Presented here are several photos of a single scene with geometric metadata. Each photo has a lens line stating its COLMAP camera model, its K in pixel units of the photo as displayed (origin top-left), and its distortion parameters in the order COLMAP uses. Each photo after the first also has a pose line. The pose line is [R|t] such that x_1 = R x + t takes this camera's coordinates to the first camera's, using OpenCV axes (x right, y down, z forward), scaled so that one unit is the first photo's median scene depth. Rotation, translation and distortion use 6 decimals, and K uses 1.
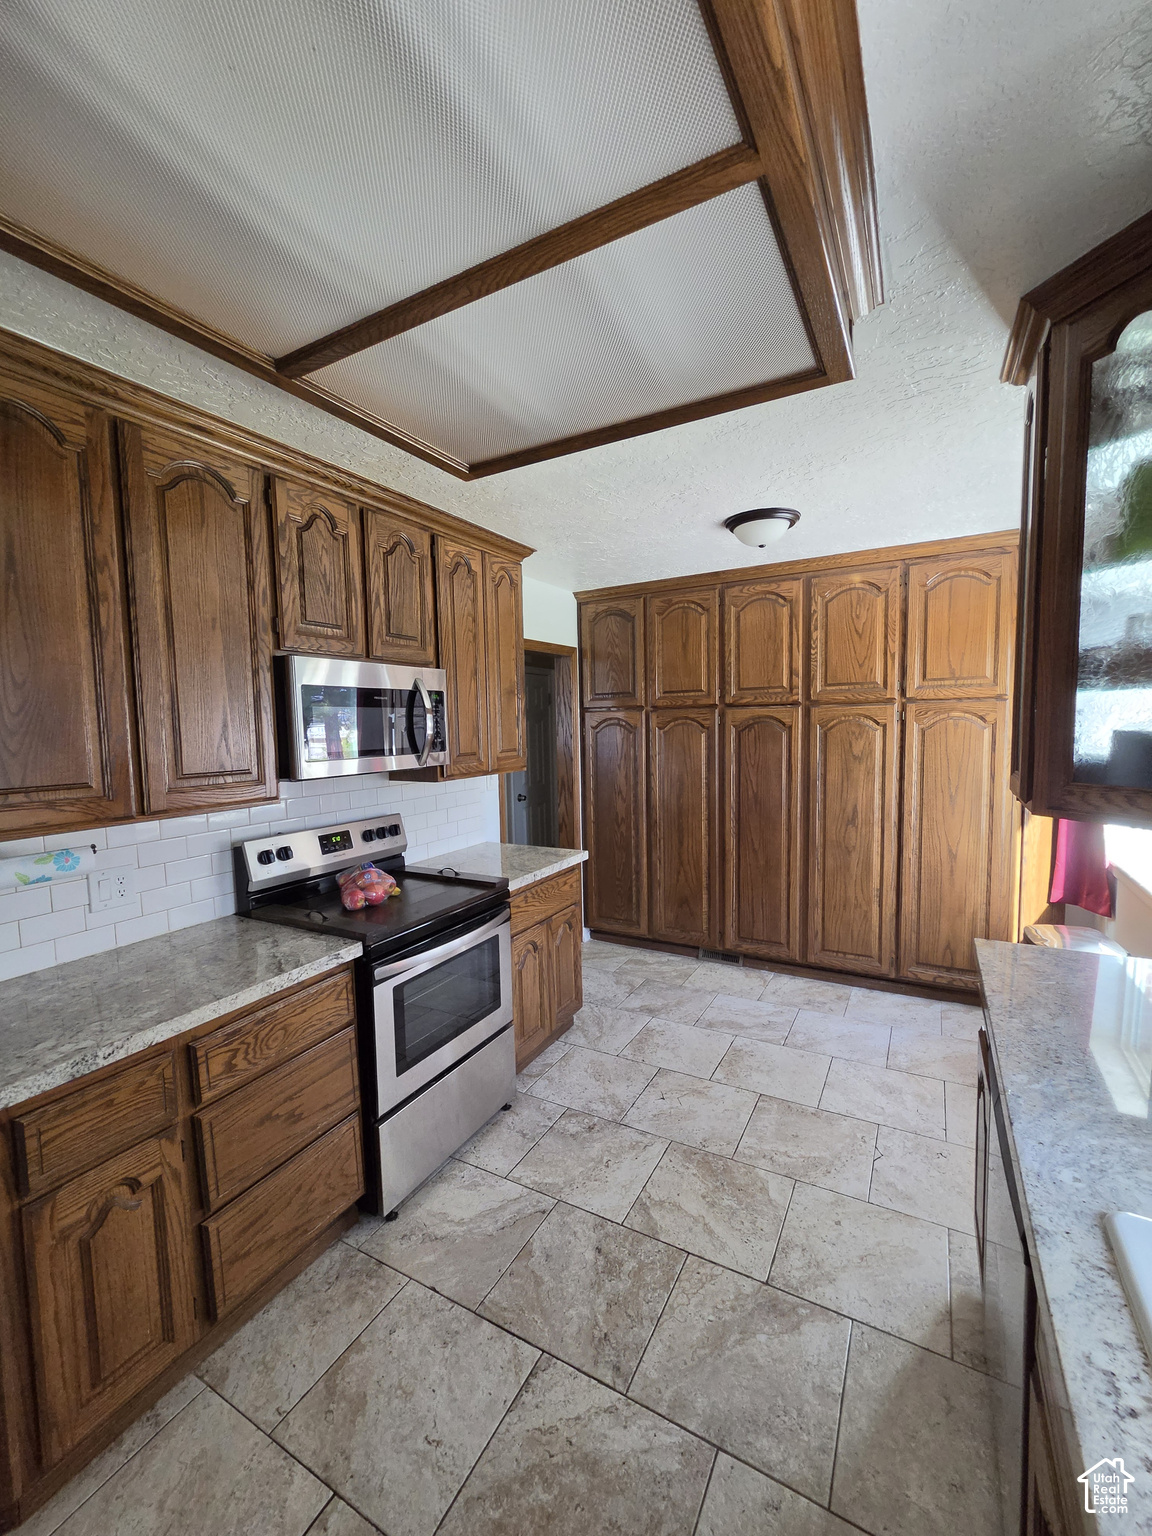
lens RADIAL K [[623.0, 0, 577.6], [0, 623.0, 768.2], [0, 0, 1]] dist [0.000536, 0.000039]
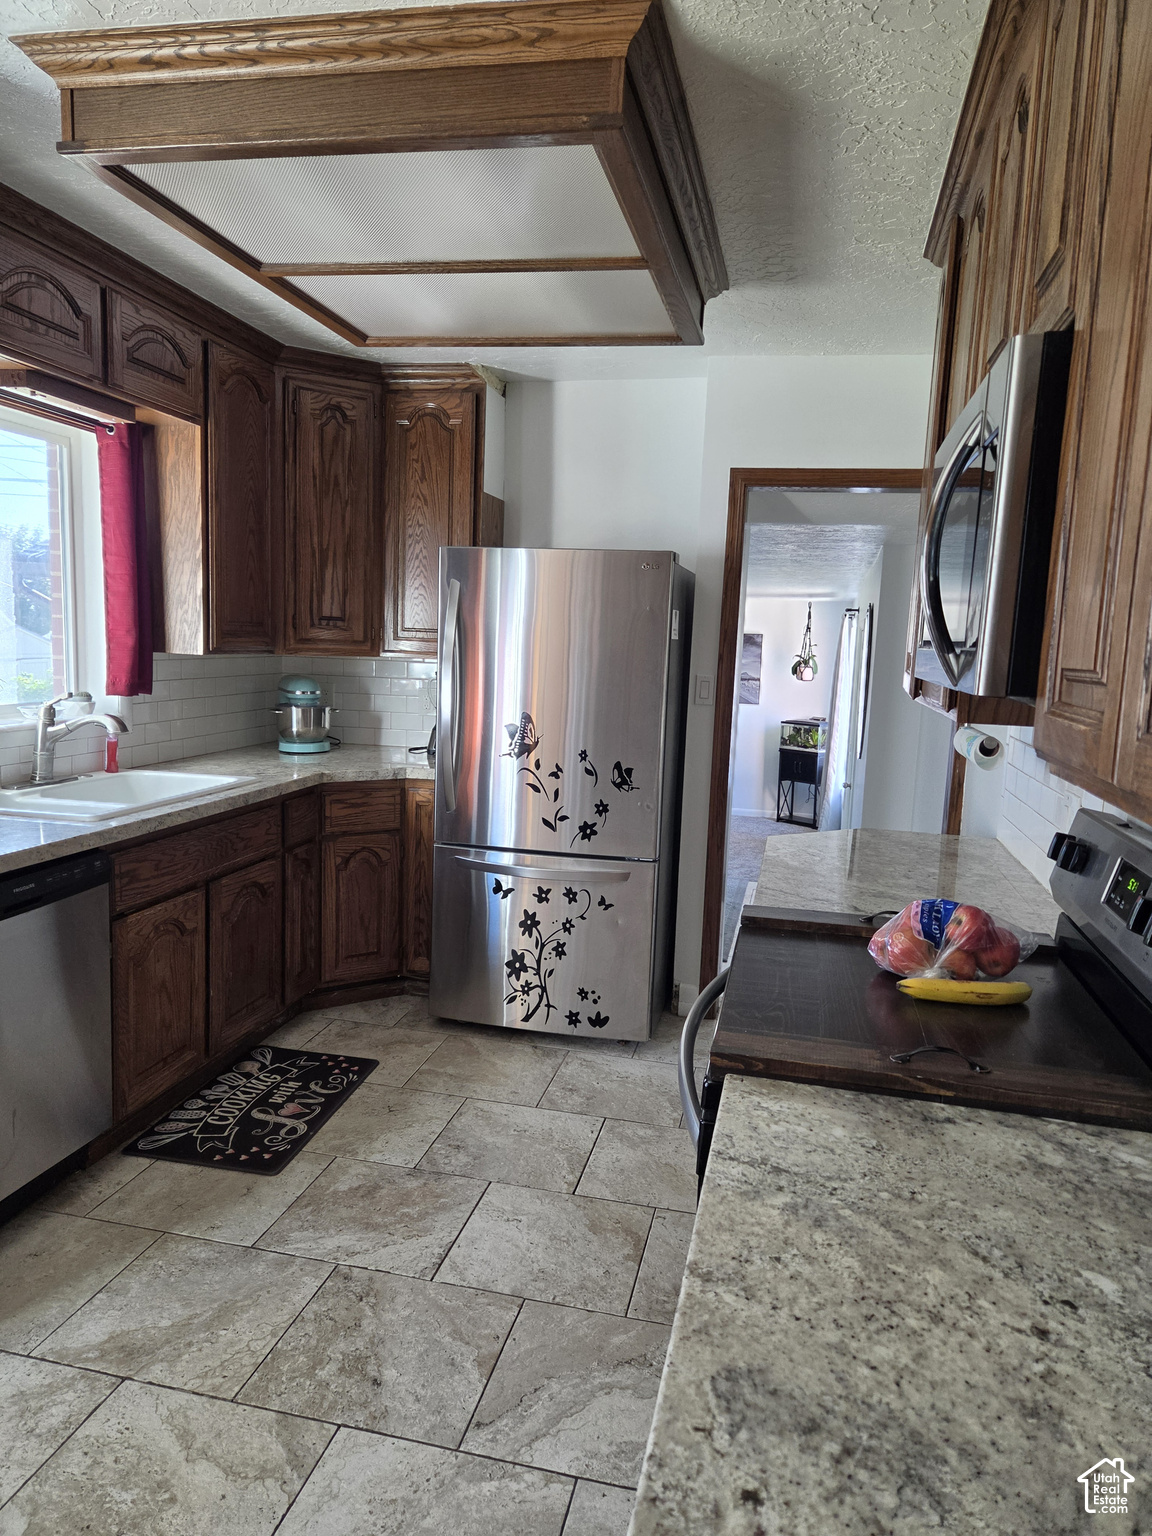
lens RADIAL K [[1028.6, 0, 582.1], [0, 1028.6, 770.1], [0, 0, 1]] dist [0.004353, 0.000732]
pose [[-0.957905, 0.021098, -0.286308, 0.125787], [-0.044101, 0.974644, 0.219371, -0.097000], [0.283677, 0.222763, -0.932686, 1.970134]]
